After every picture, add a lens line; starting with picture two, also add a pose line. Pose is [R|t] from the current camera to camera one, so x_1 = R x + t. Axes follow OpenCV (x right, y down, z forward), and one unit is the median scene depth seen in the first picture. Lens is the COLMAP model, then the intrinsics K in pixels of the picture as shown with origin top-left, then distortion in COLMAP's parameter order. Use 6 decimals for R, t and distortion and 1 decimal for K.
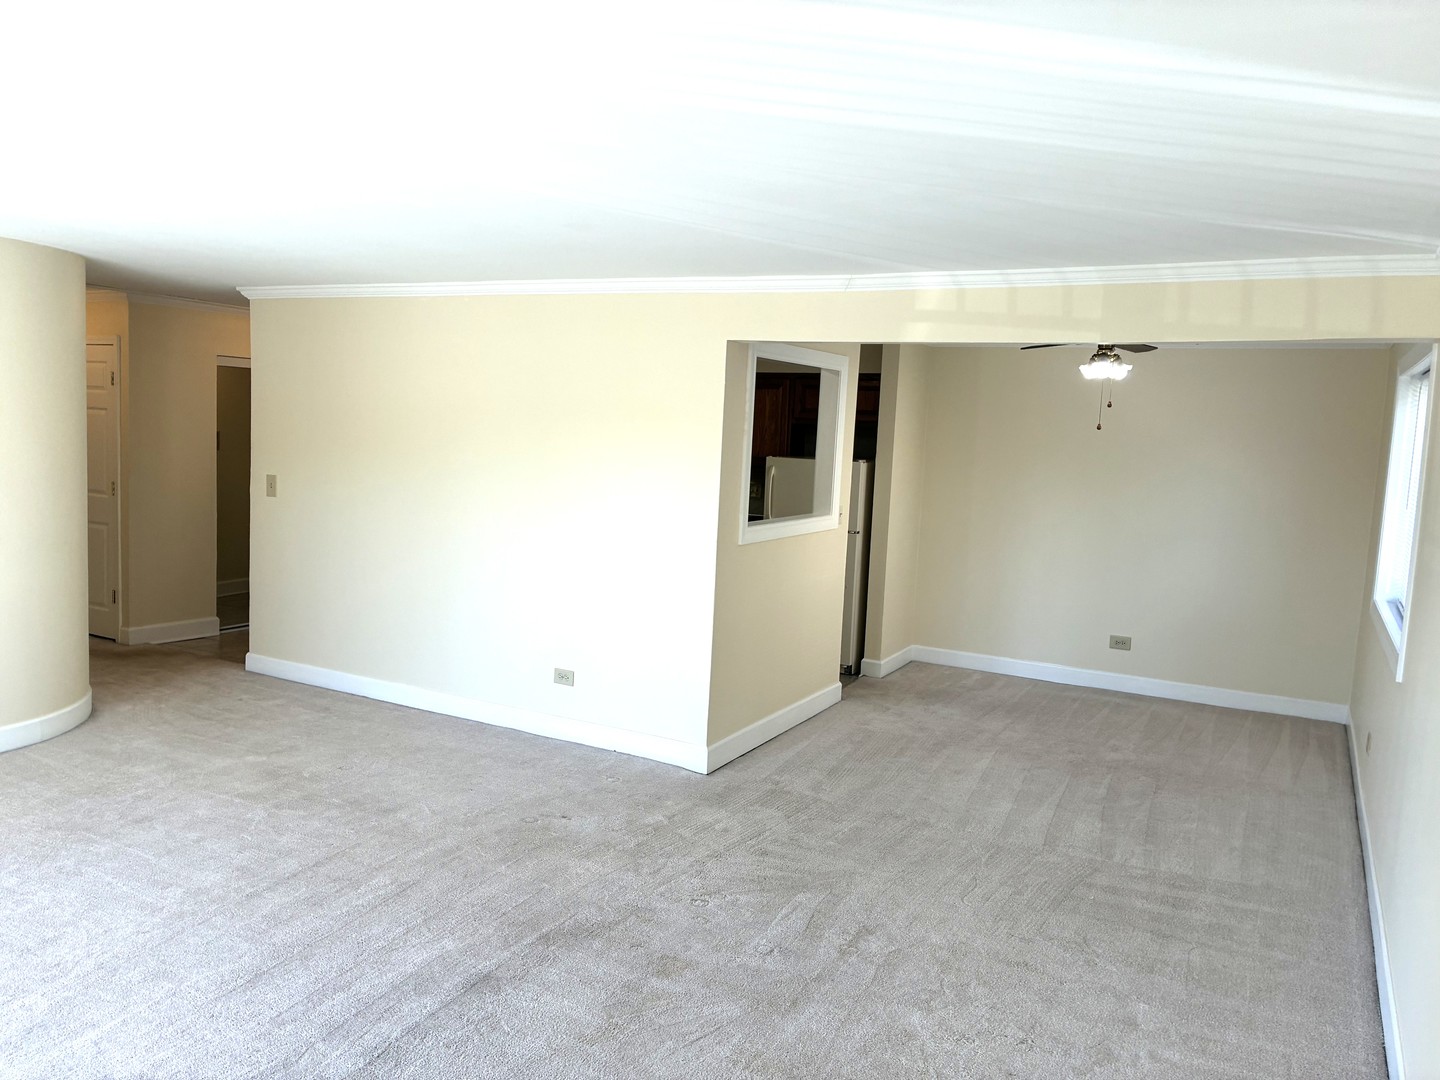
lens RADIAL K [[1091.0, 0, 718.8], [0, 1091.0, 523.9], [0, 0, 1]] dist [0.051236, -0.066599]
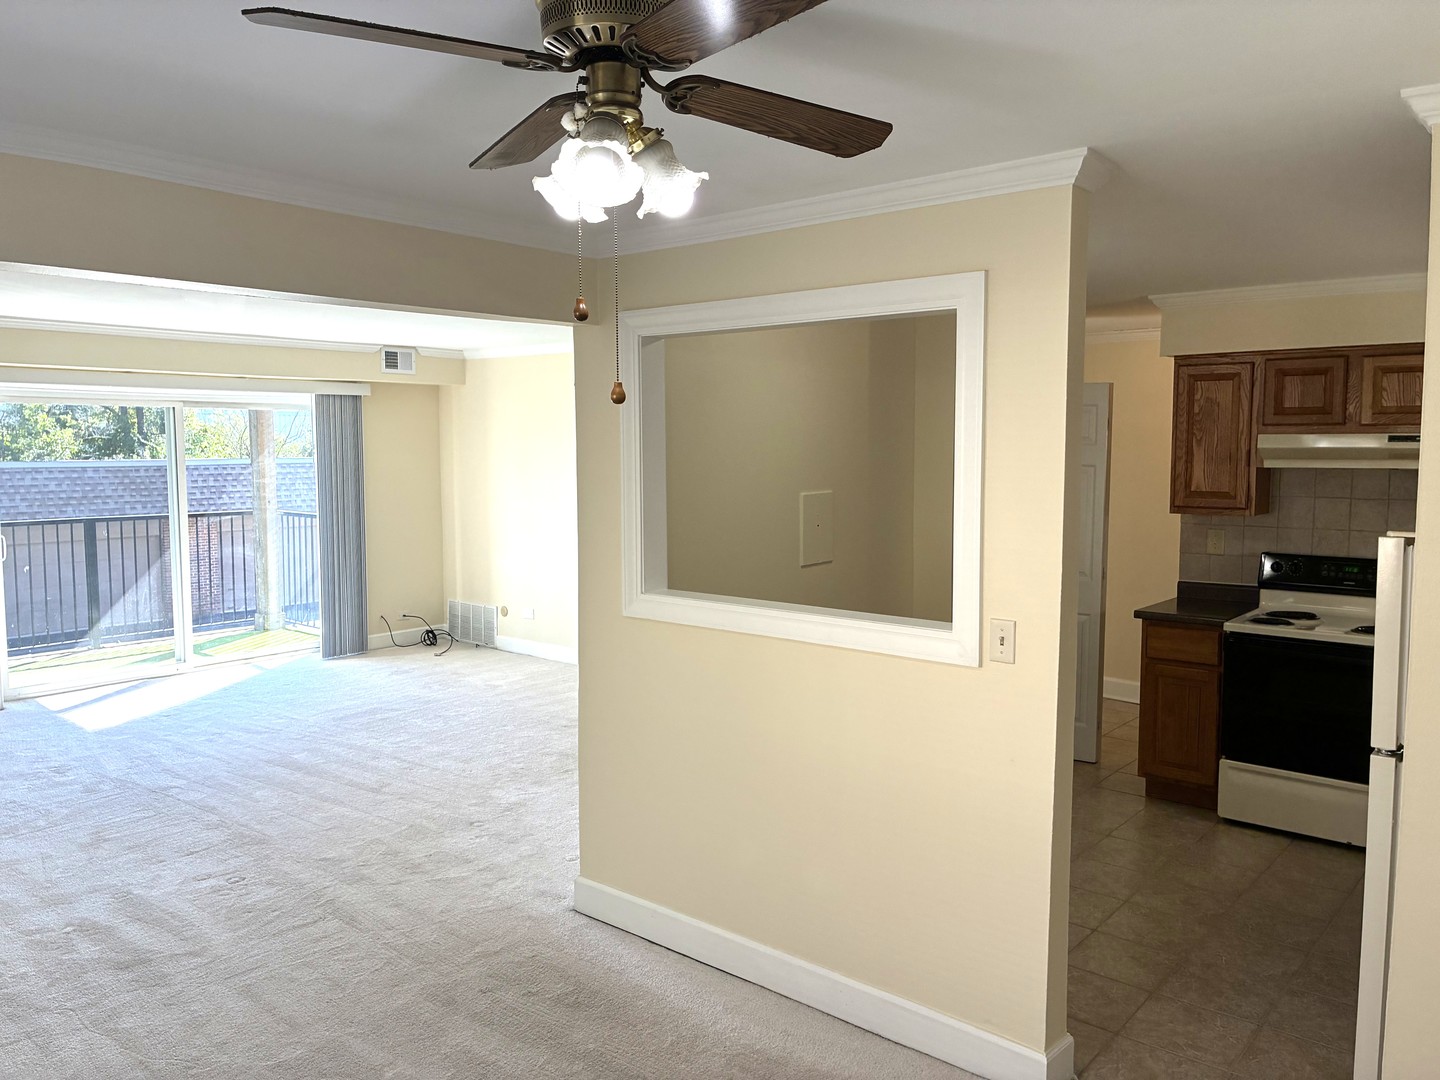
lens RADIAL K [[1091.0, 0, 716.4], [0, 1091.0, 532.9], [0, 0, 1]] dist [0.051236, -0.066599]
pose [[-0.203895, 0.028729, -0.978571, 1.180467], [-0.103878, 0.993292, 0.050805, -0.110190], [0.973466, 0.112011, -0.199542, 2.095738]]
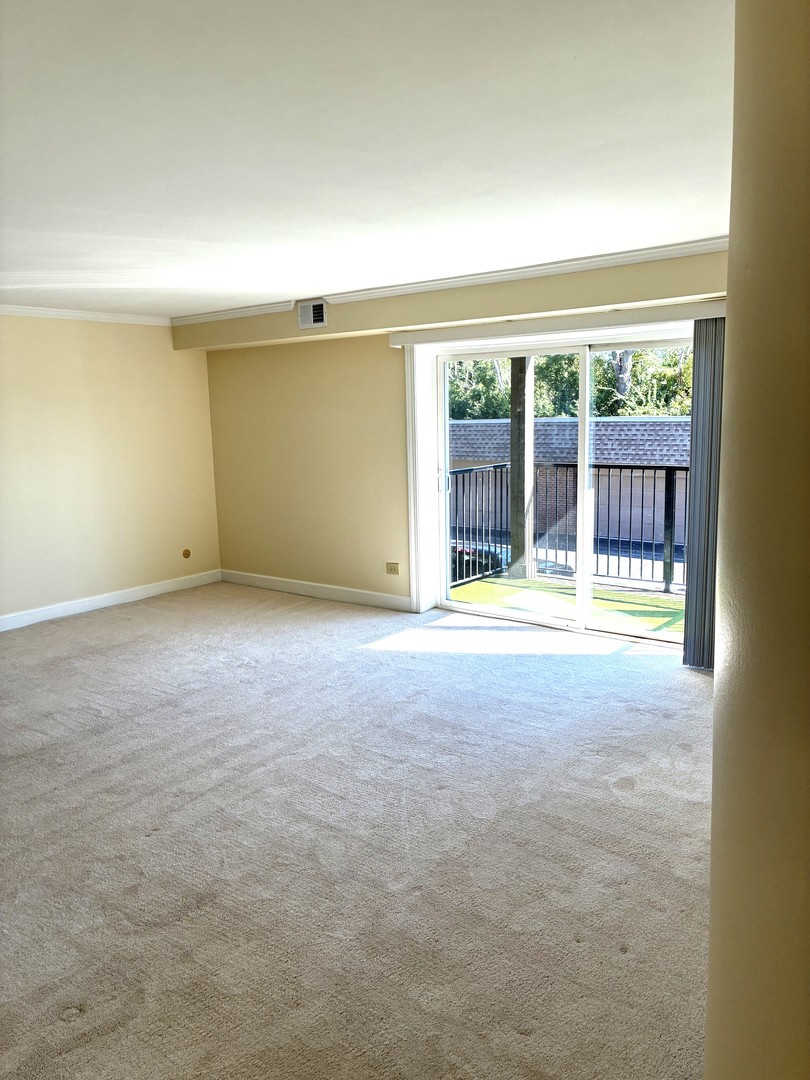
lens RADIAL K [[818.3, 0, 401.5], [0, 818.3, 538.2], [0, 0, 1]] dist [0.051236, -0.066599]
pose [[-0.982351, -0.059471, 0.177340, -0.926975], [-0.011605, 0.965660, 0.259549, -0.204580], [-0.186686, 0.252910, -0.949308, 2.193749]]
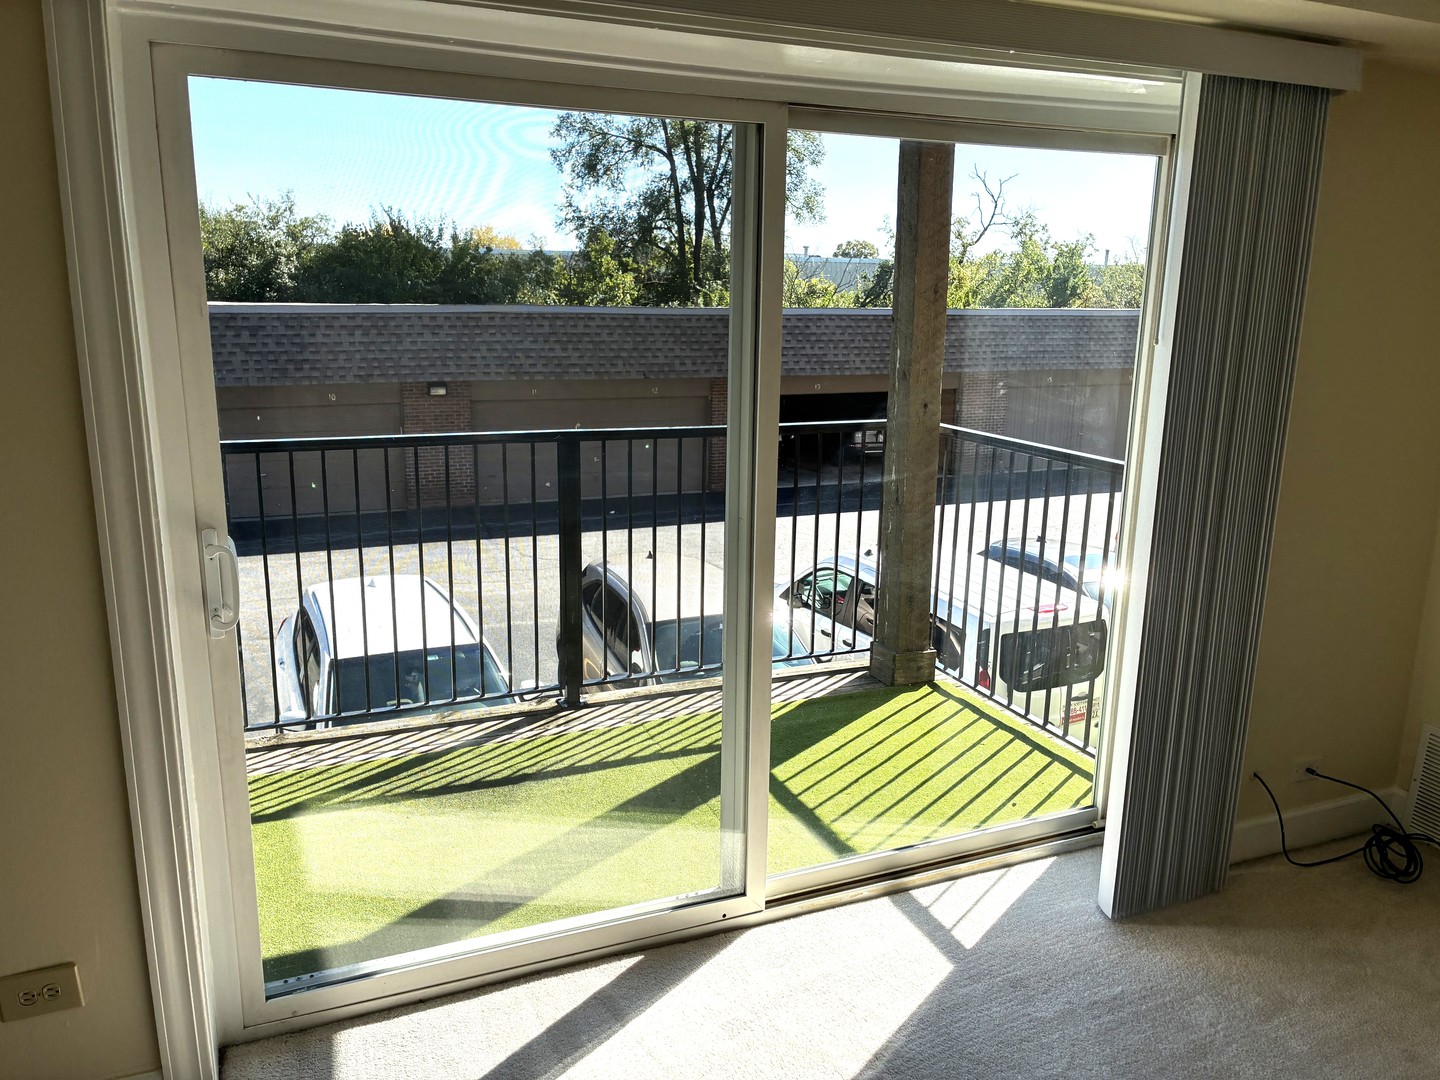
lens RADIAL K [[1091.0, 0, 715.0], [0, 1091.0, 549.3], [0, 0, 1]] dist [0.051236, -0.066599]
pose [[-0.620393, 0.118494, -0.775288, -0.339555], [-0.123067, 0.961567, 0.245444, -0.039164], [0.774575, 0.247684, -0.581967, 0.887563]]
